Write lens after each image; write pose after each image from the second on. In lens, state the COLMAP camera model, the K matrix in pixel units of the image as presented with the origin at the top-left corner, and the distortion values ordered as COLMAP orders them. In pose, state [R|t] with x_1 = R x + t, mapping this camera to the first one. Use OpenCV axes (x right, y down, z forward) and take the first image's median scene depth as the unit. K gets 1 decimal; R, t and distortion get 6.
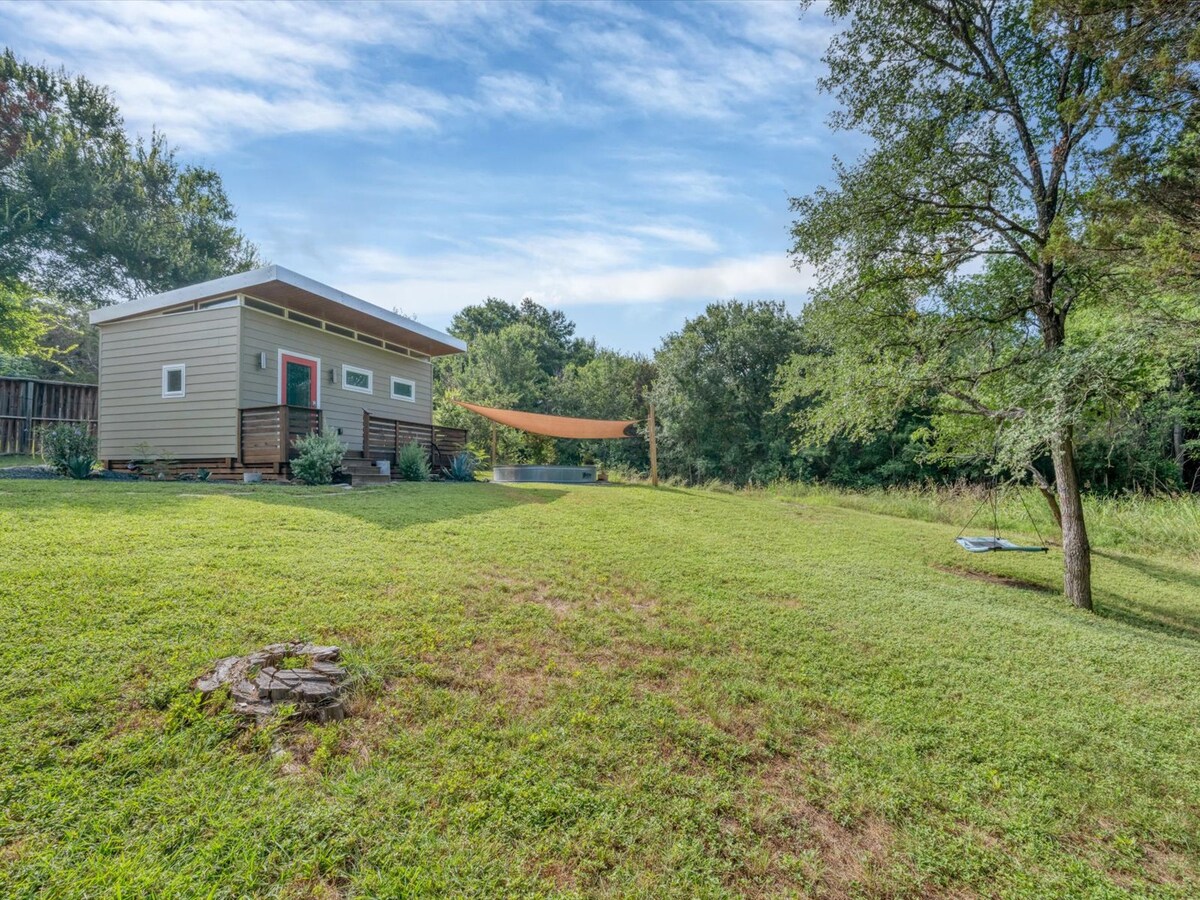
lens RADIAL K [[552.7, 0, 607.2], [0, 552.7, 474.9], [0, 0, 1]] dist [0.001618, -0.000096]
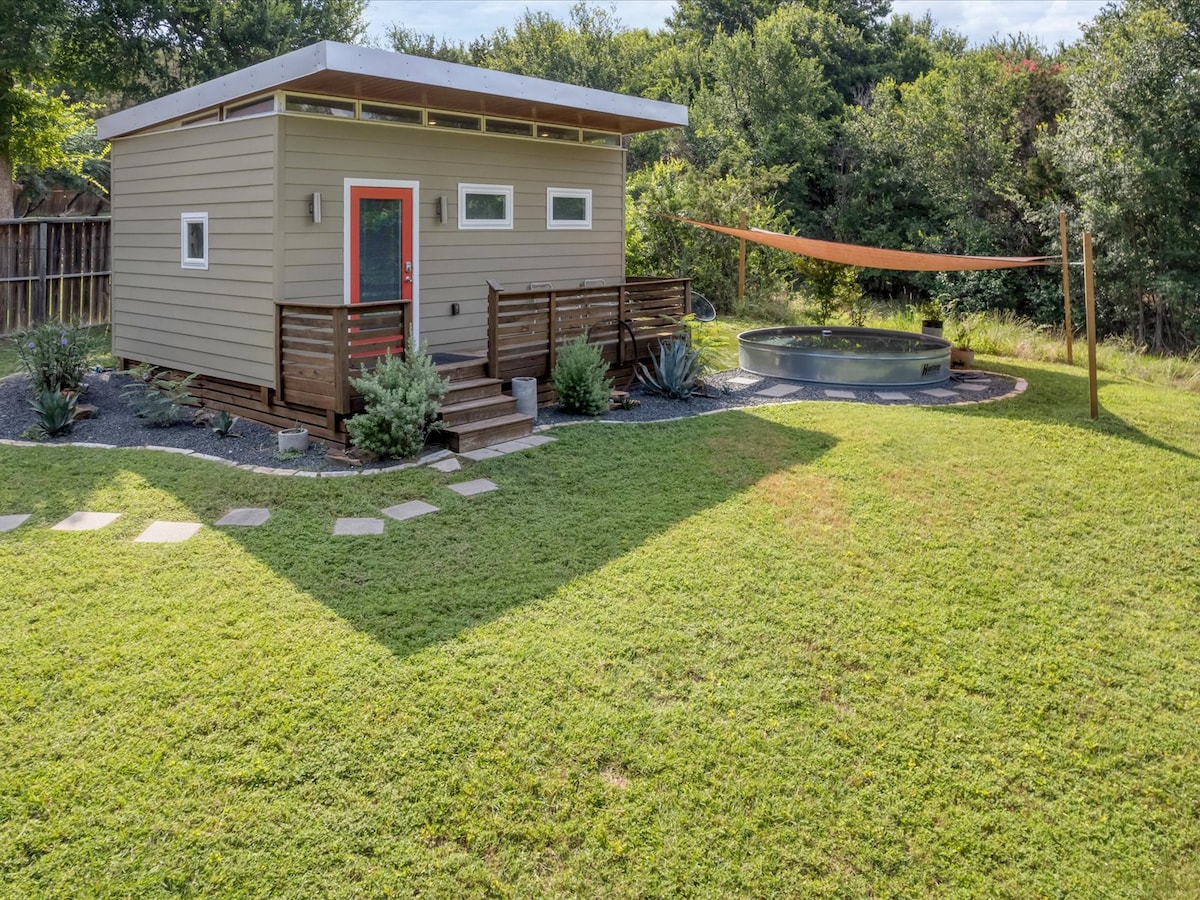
lens RADIAL K [[914.4, 0, 598.7], [0, 914.4, 258.9], [0, 0, 1]] dist [-0.084697, 0.098819]
pose [[0.935210, 0.015968, -0.353735, -0.039720], [-0.003135, 0.999317, 0.036823, -0.164051], [0.354081, -0.033328, 0.934621, 0.226830]]
